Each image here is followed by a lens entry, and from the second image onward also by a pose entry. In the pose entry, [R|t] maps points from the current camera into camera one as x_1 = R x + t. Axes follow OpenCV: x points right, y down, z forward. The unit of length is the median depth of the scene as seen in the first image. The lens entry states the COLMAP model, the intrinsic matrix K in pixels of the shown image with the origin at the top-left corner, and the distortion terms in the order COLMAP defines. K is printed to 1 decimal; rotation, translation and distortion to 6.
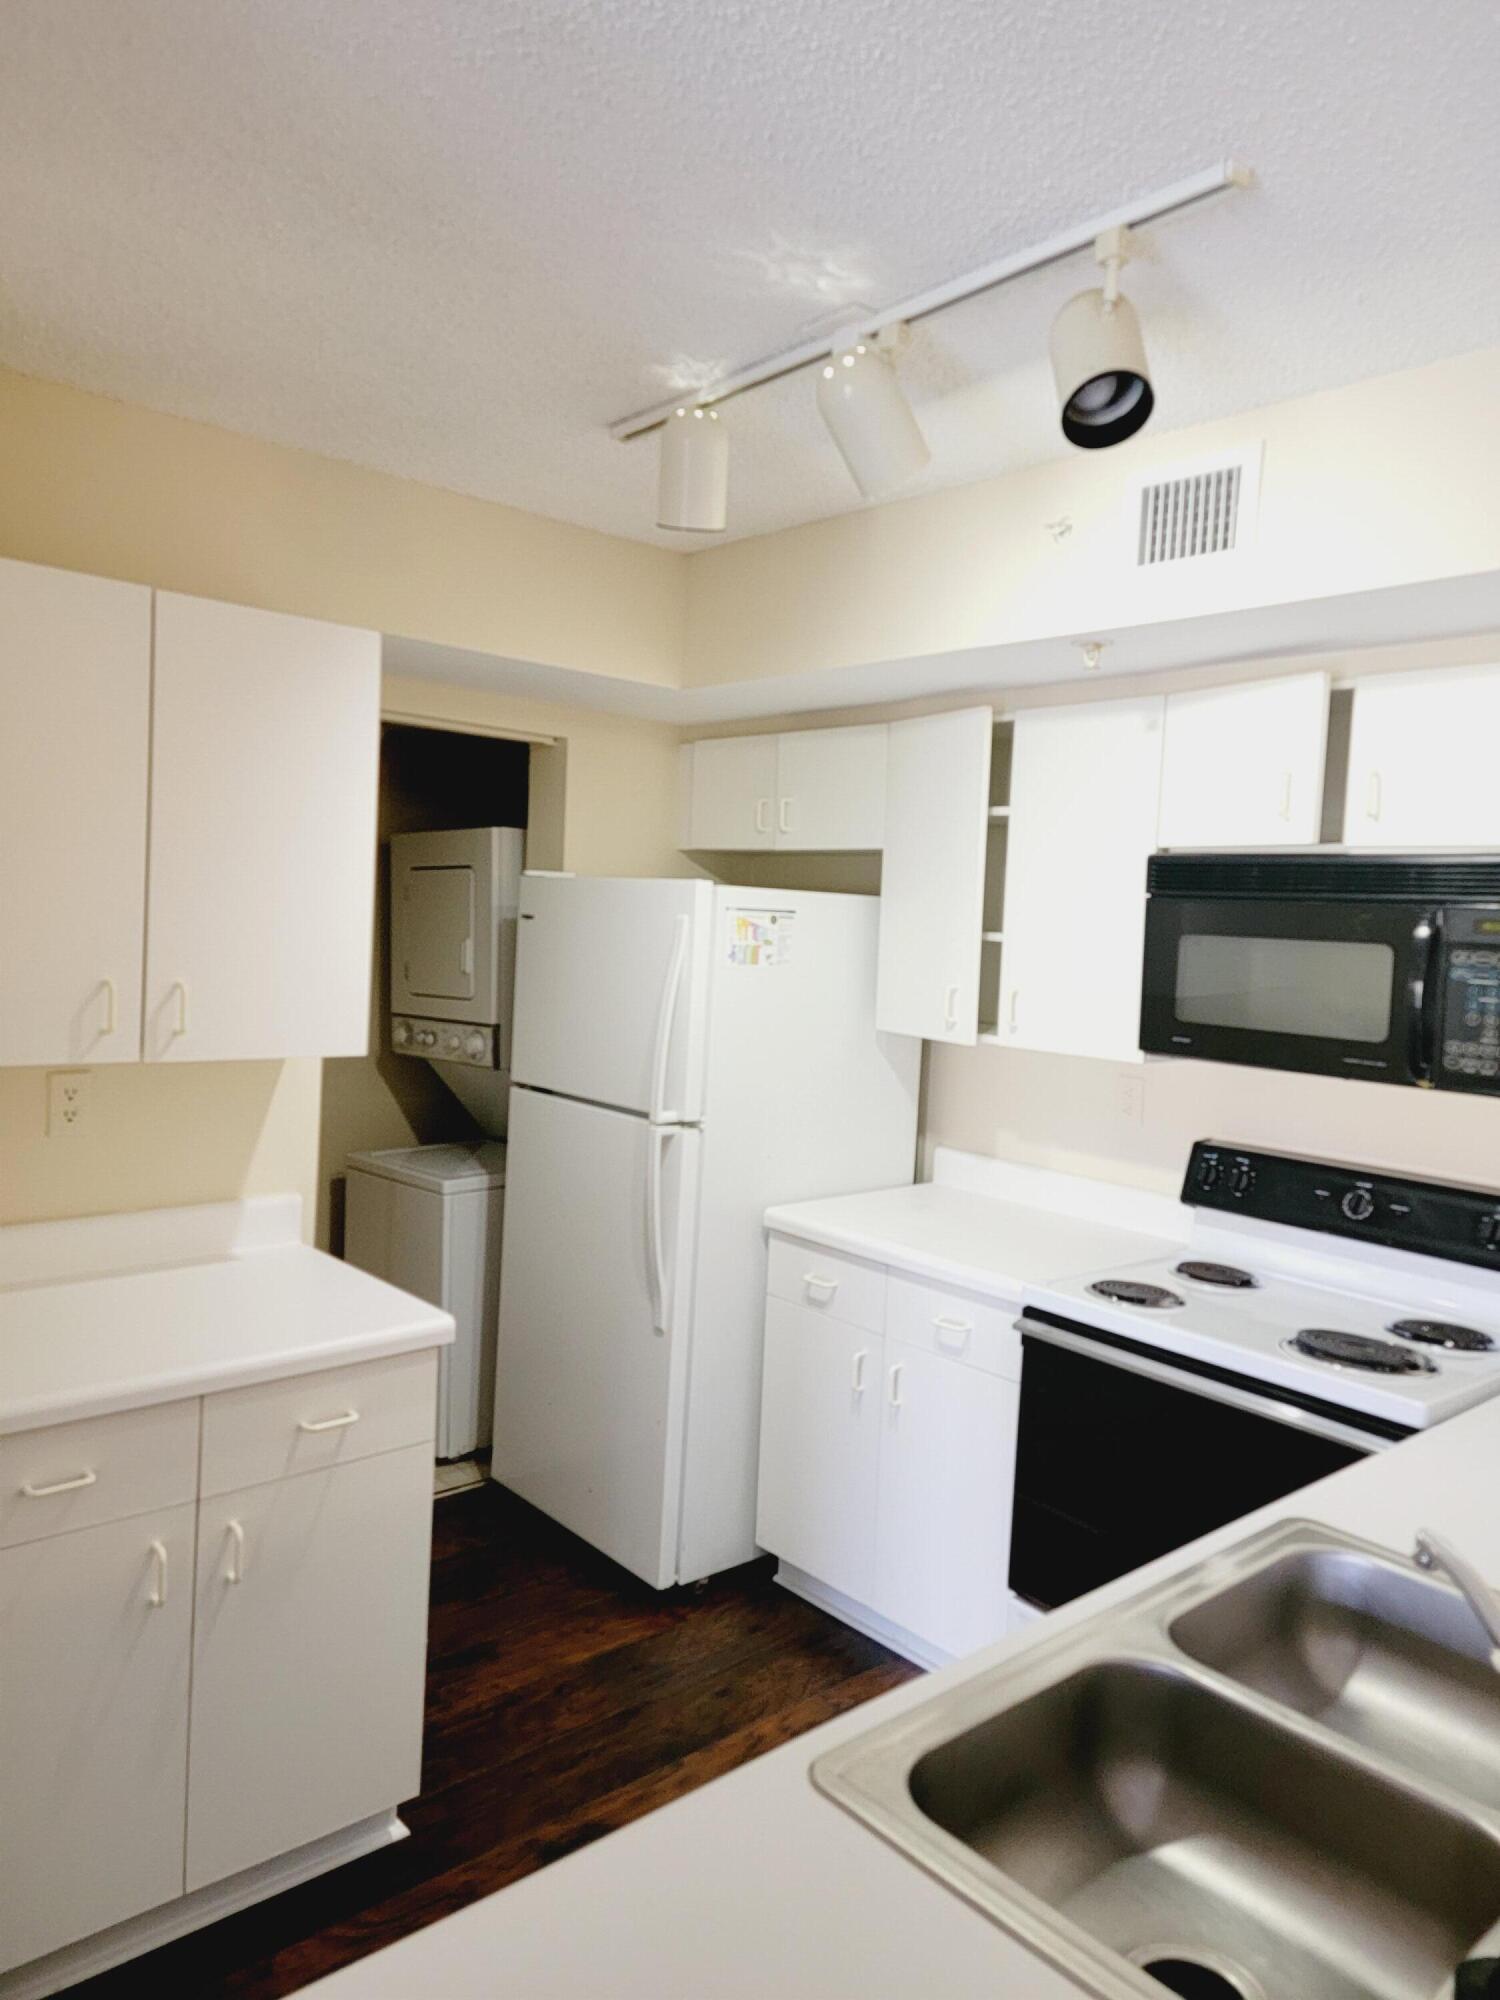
lens RADIAL K [[1391.1, 0, 758.6], [0, 1391.1, 999.1], [0, 0, 1]] dist [0.074289, -0.003726]
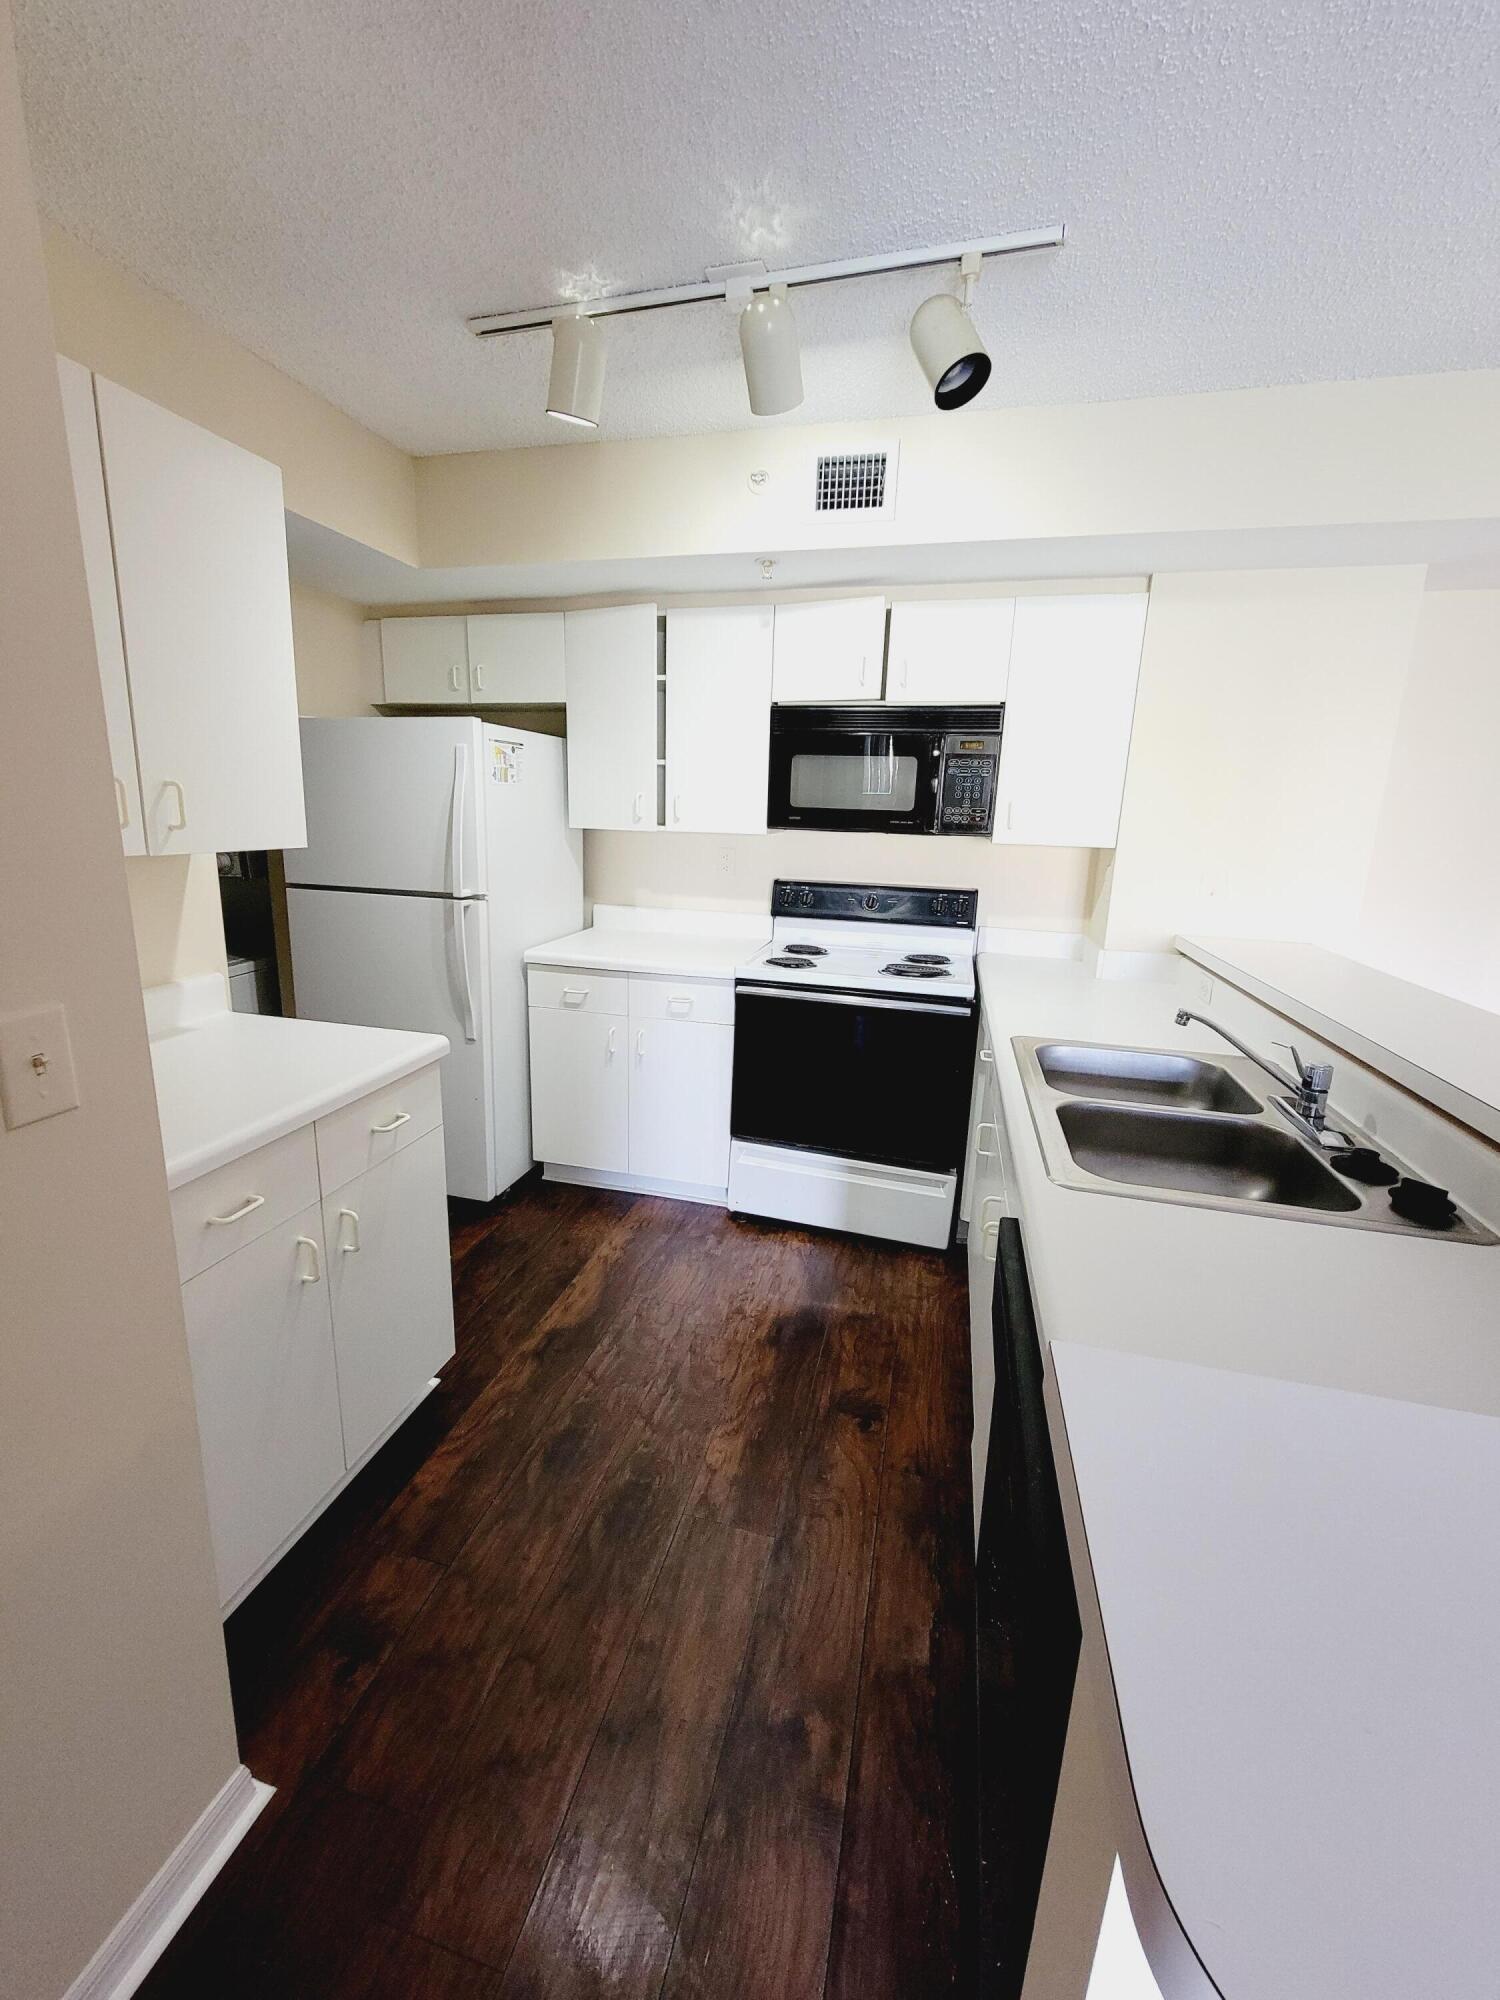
lens RADIAL K [[823.7, 0, 721.9], [0, 823.7, 992.5], [0, 0, 1]] dist [-0.002025, -0.000008]
pose [[0.836632, -0.145927, 0.527970, -0.312322], [0.047020, 0.979436, 0.196199, 0.033267], [-0.545744, -0.139321, 0.826289, 0.161073]]
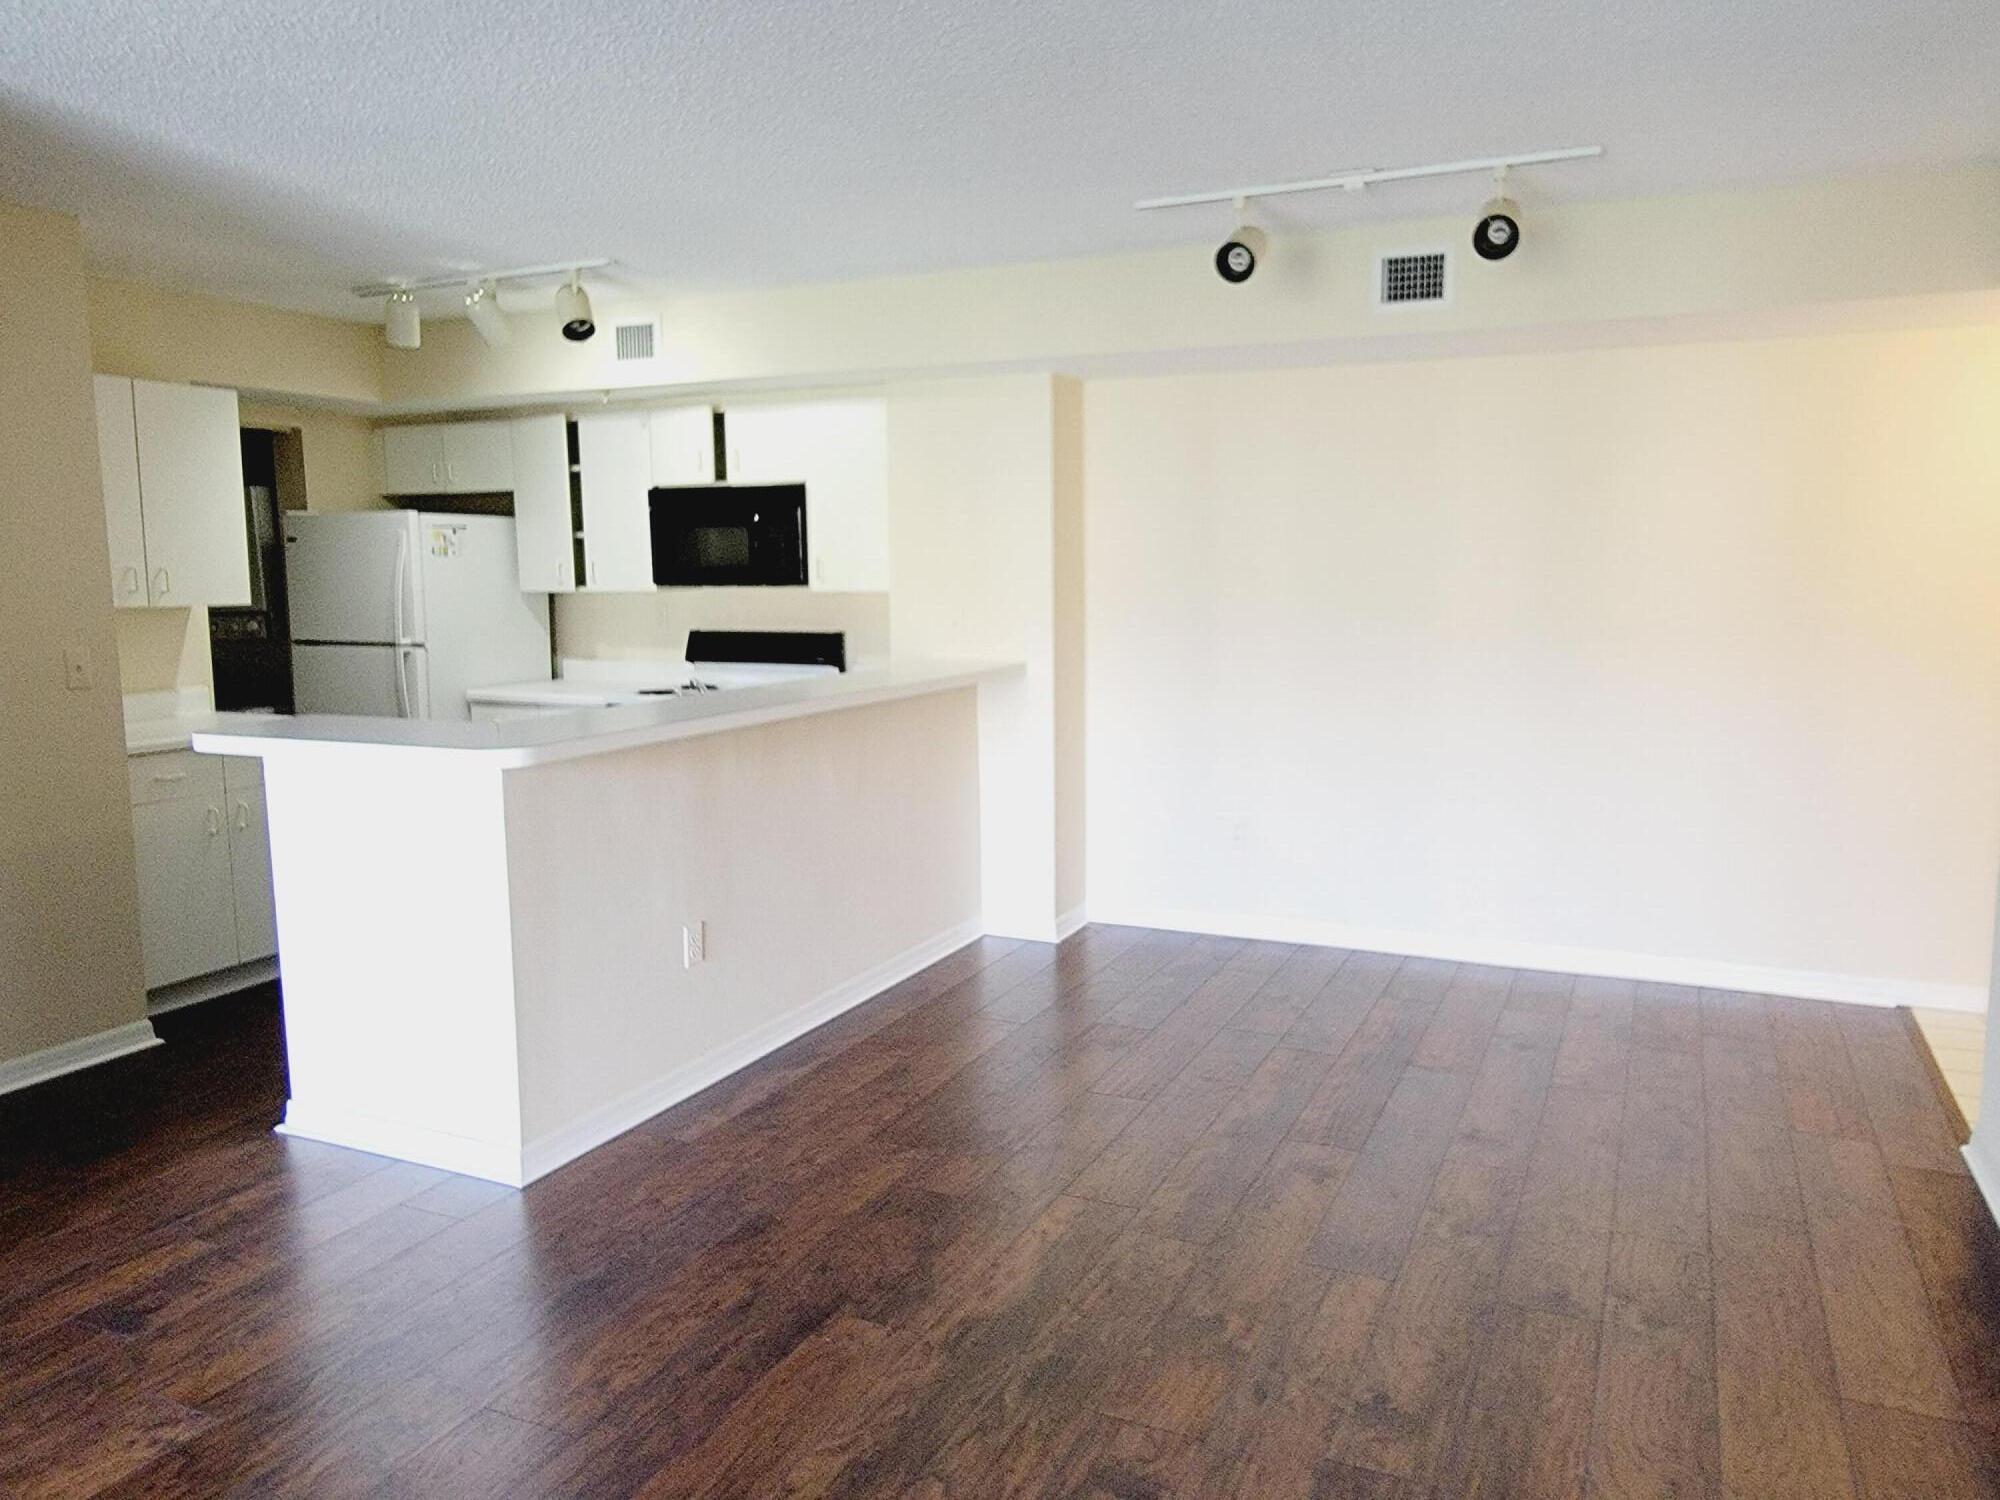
lens RADIAL K [[1441.9, 0, 1027.9], [0, 1441.9, 750.0], [0, 0, 1]] dist [0.000946, 0.002210]
pose [[0.910631, -0.107373, 0.399026, -0.095567], [0.076770, 0.992800, 0.091950, 0.118356], [-0.406026, -0.053100, 0.912317, -1.112126]]
